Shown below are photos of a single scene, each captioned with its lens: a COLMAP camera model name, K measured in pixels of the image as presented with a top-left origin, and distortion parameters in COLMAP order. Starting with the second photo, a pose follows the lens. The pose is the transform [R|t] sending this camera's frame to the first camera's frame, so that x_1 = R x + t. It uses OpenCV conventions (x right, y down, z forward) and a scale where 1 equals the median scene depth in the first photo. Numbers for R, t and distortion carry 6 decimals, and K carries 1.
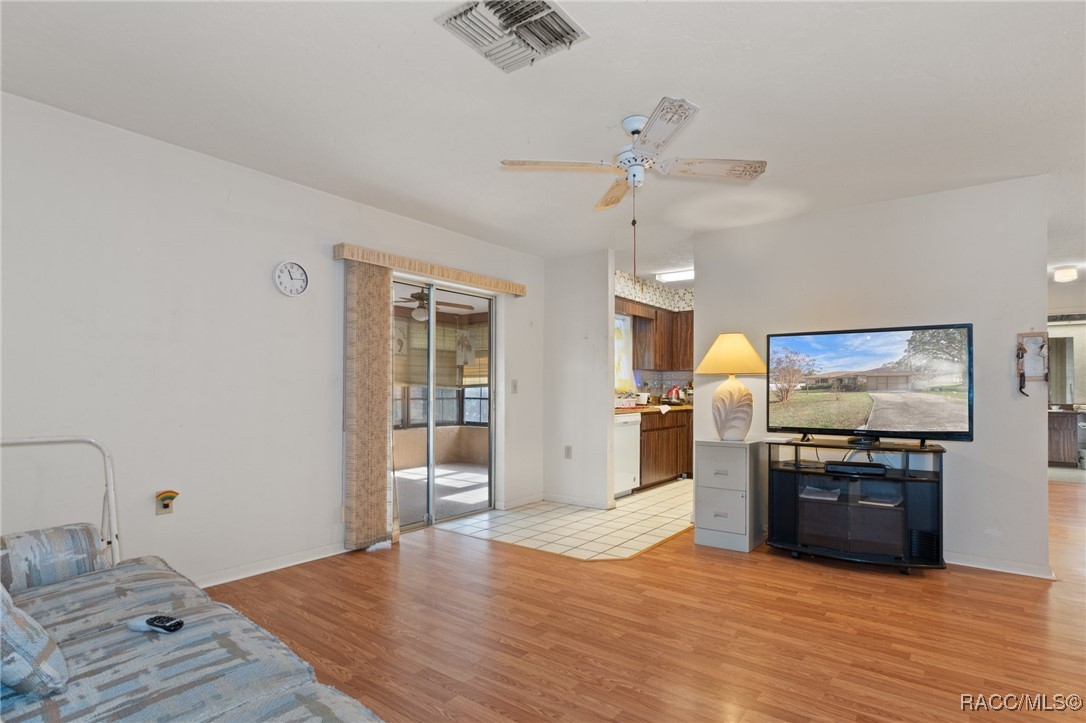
lens RADIAL K [[552.2, 0, 535.1], [0, 552.2, 380.2], [0, 0, 1]] dist [0.002450, 0.000819]
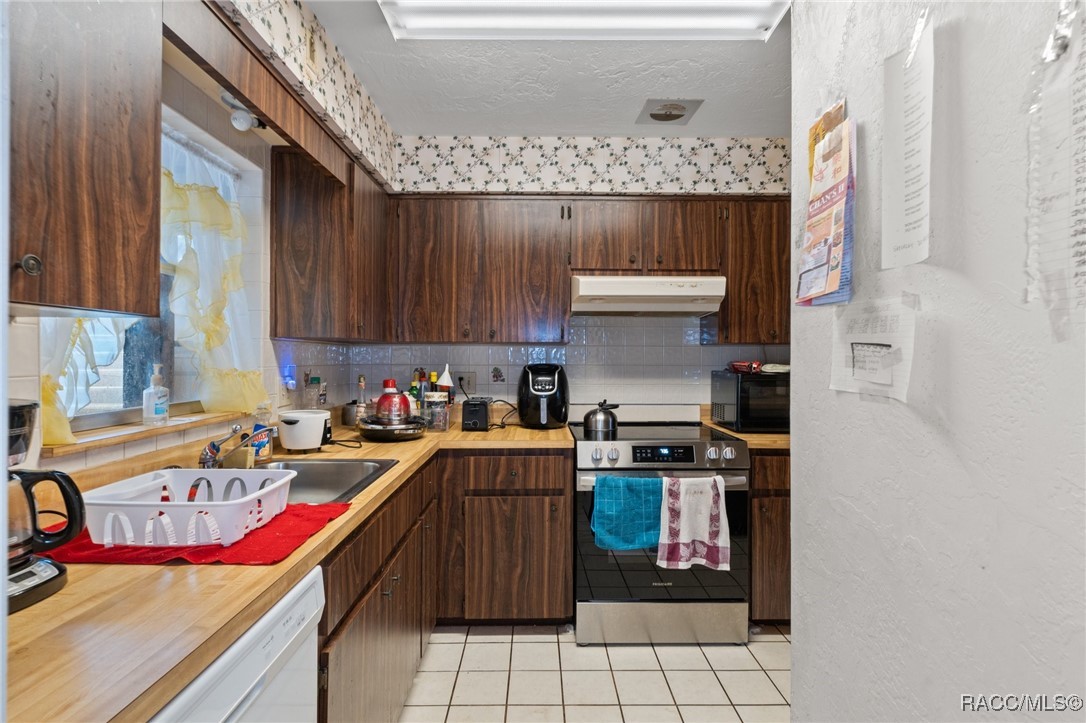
lens RADIAL K [[523.7, 0, 544.1], [0, 523.7, 356.1], [0, 0, 1]] dist [0.005973, -0.000614]
pose [[0.787755, 0.002024, 0.615985, 0.114208], [-0.006315, 0.999969, 0.004790, -0.011158], [-0.615956, -0.007664, 0.787743, 0.662911]]
